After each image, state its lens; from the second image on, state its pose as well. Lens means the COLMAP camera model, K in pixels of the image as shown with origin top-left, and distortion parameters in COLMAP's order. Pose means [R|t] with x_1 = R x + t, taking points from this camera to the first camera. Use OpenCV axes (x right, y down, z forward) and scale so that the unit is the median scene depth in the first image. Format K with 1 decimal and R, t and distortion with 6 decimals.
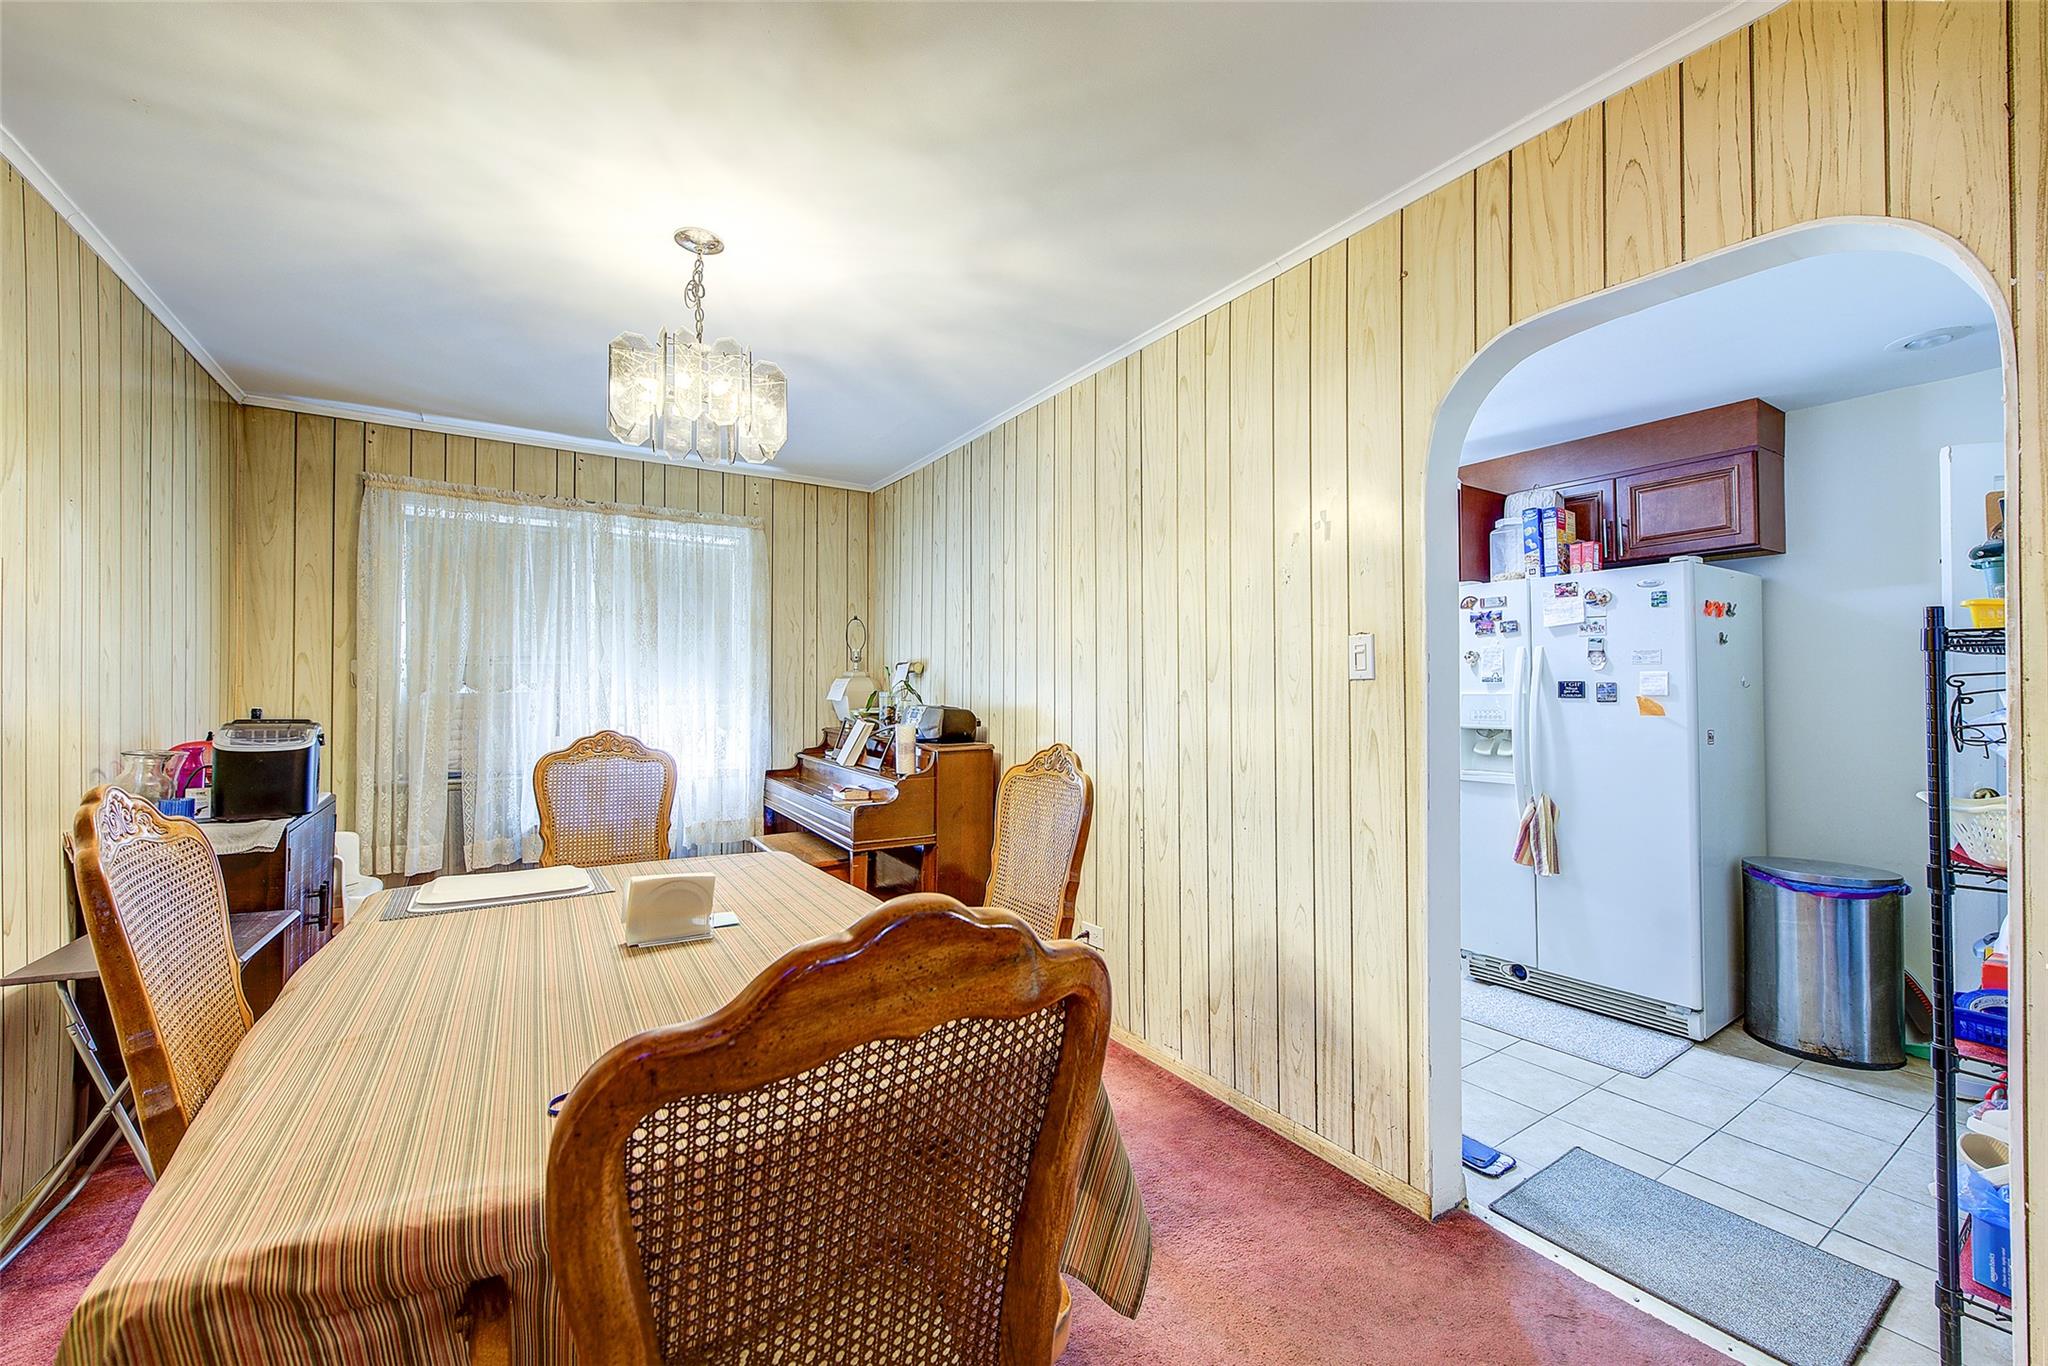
lens RADIAL K [[811.5, 0, 1027.5], [0, 811.5, 680.6], [0, 0, 1]] dist [0.002691, -0.002950]
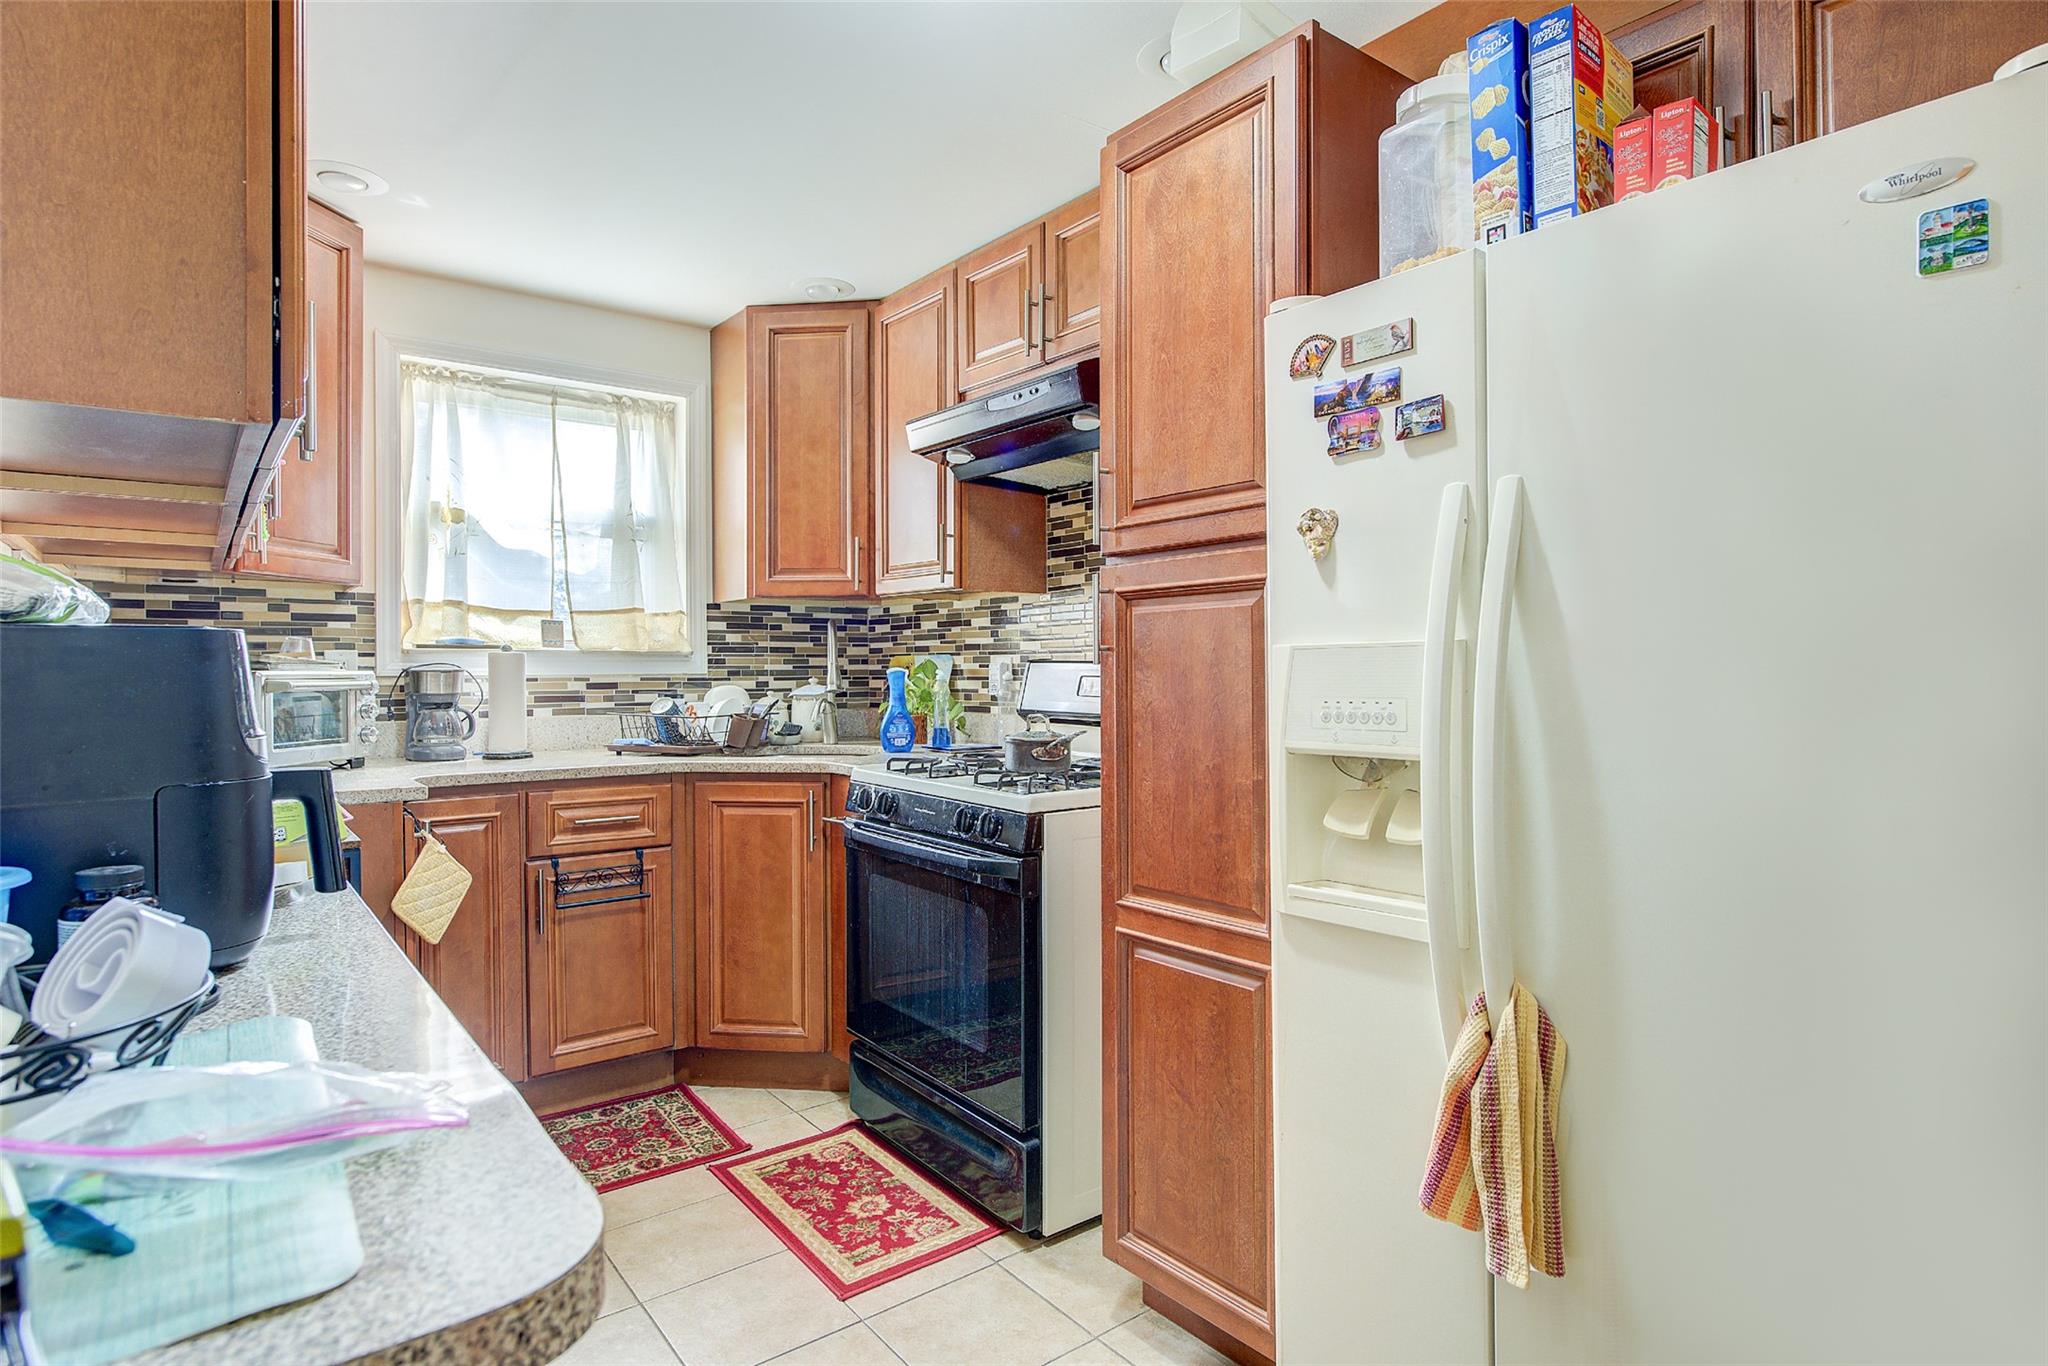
lens RADIAL K [[1093.1, 0, 1033.9], [0, 1093.1, 678.3], [0, 0, 1]] dist [0.005926, -0.002739]
pose [[0.995582, -0.000161, 0.093898, 0.411099], [-0.001581, 0.999828, 0.018483, 0.022660], [-0.093884, -0.018550, 0.995410, 0.605937]]
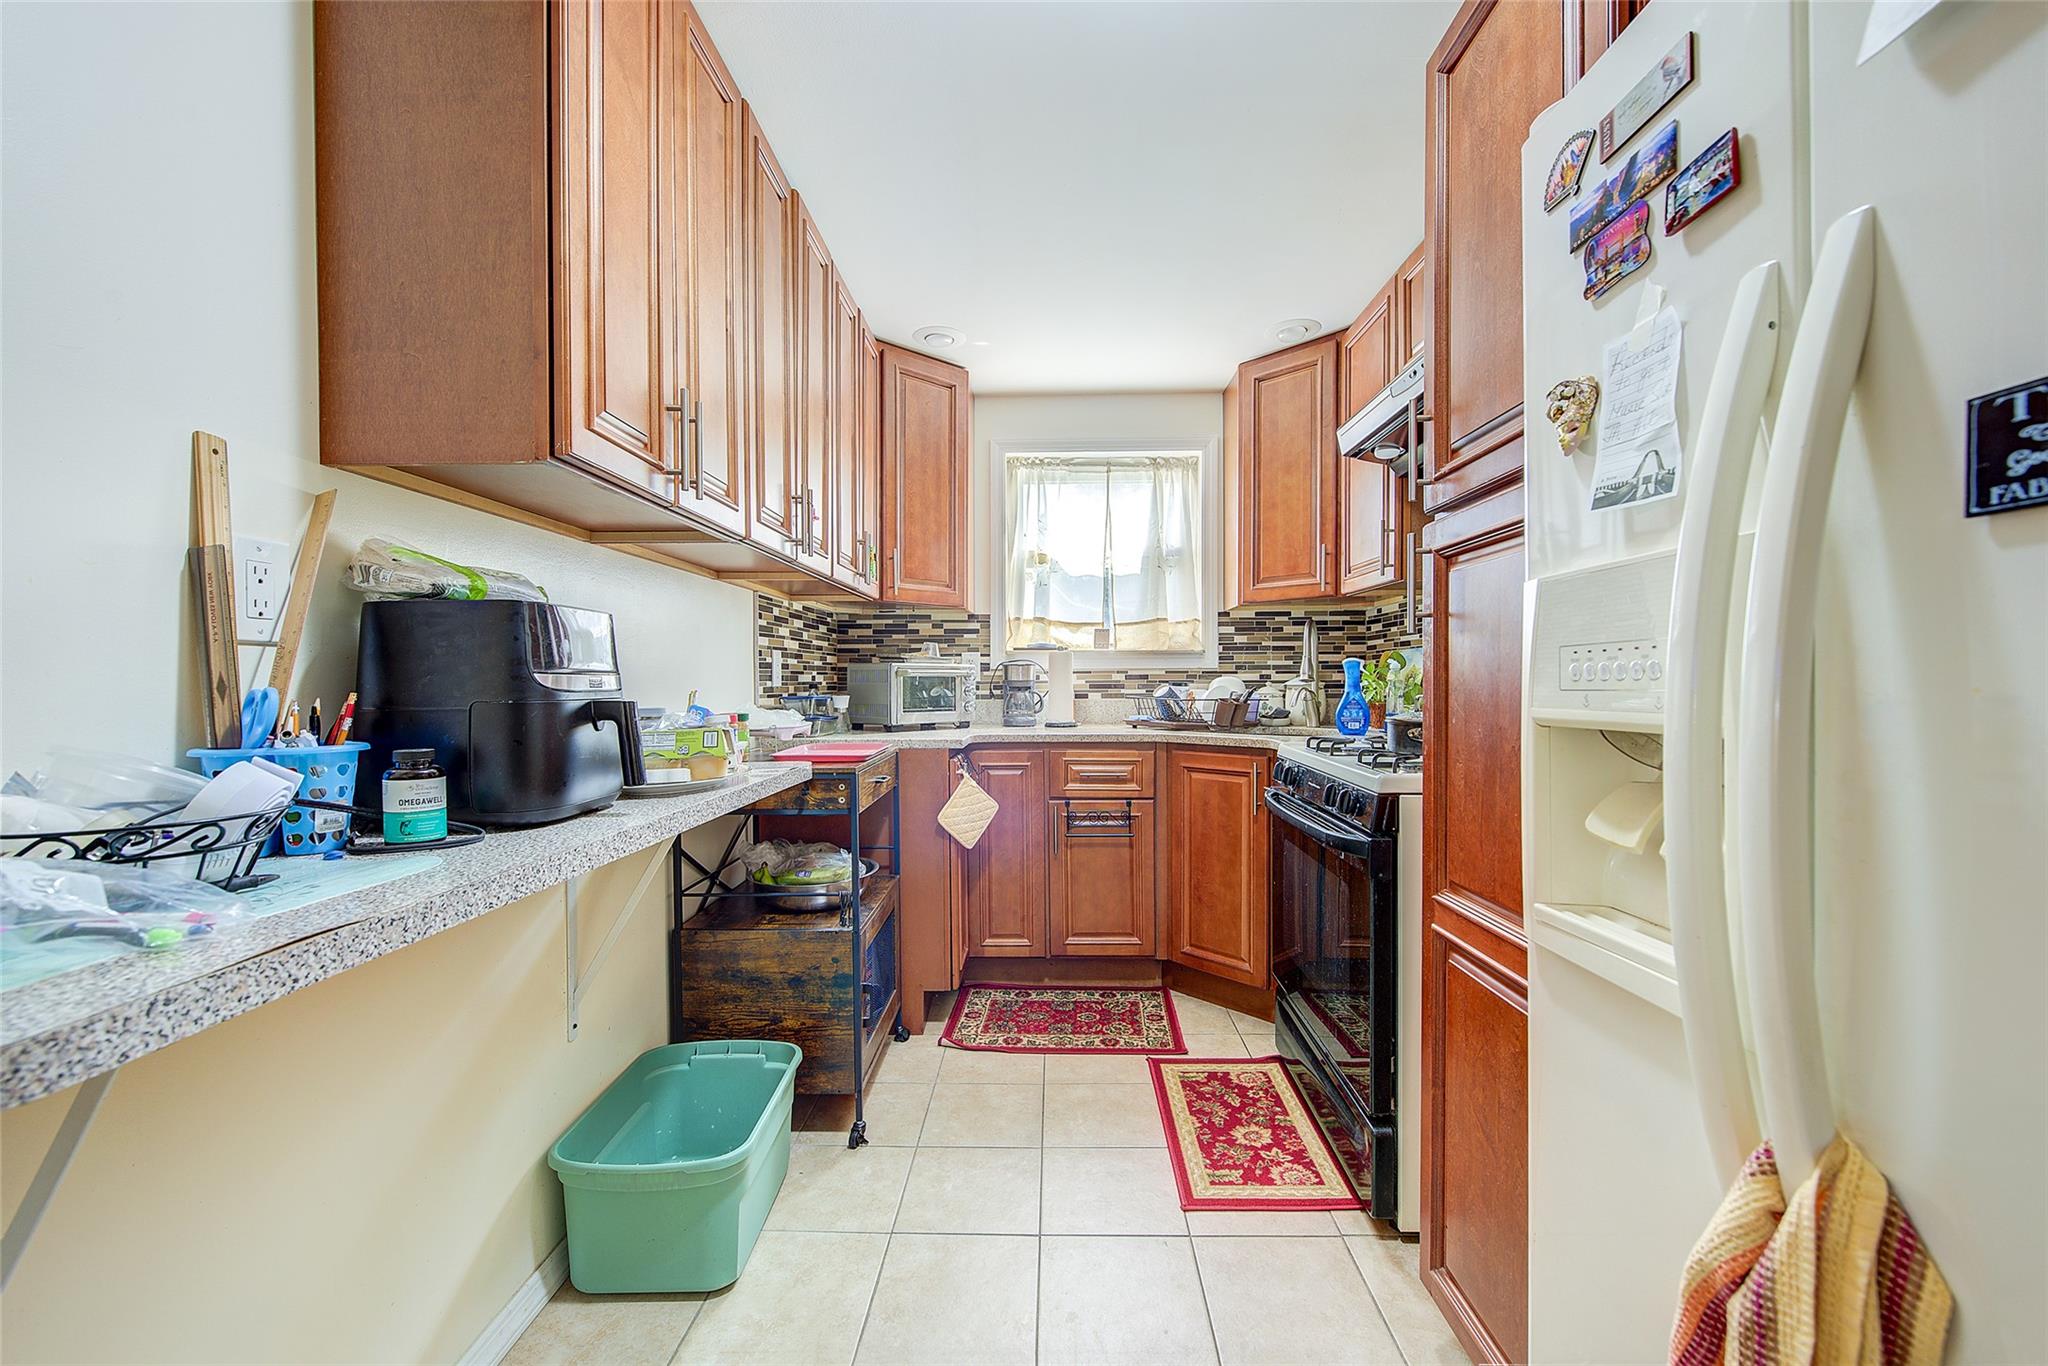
lens RADIAL K [[811.5, 0, 1027.7], [0, 811.5, 692.3], [0, 0, 1]] dist [0.002691, -0.002950]
pose [[0.828586, 0.007974, -0.559805, 0.568521], [0.006221, 0.999706, 0.023448, 0.044970], [0.559827, -0.022911, 0.828292, 0.753961]]
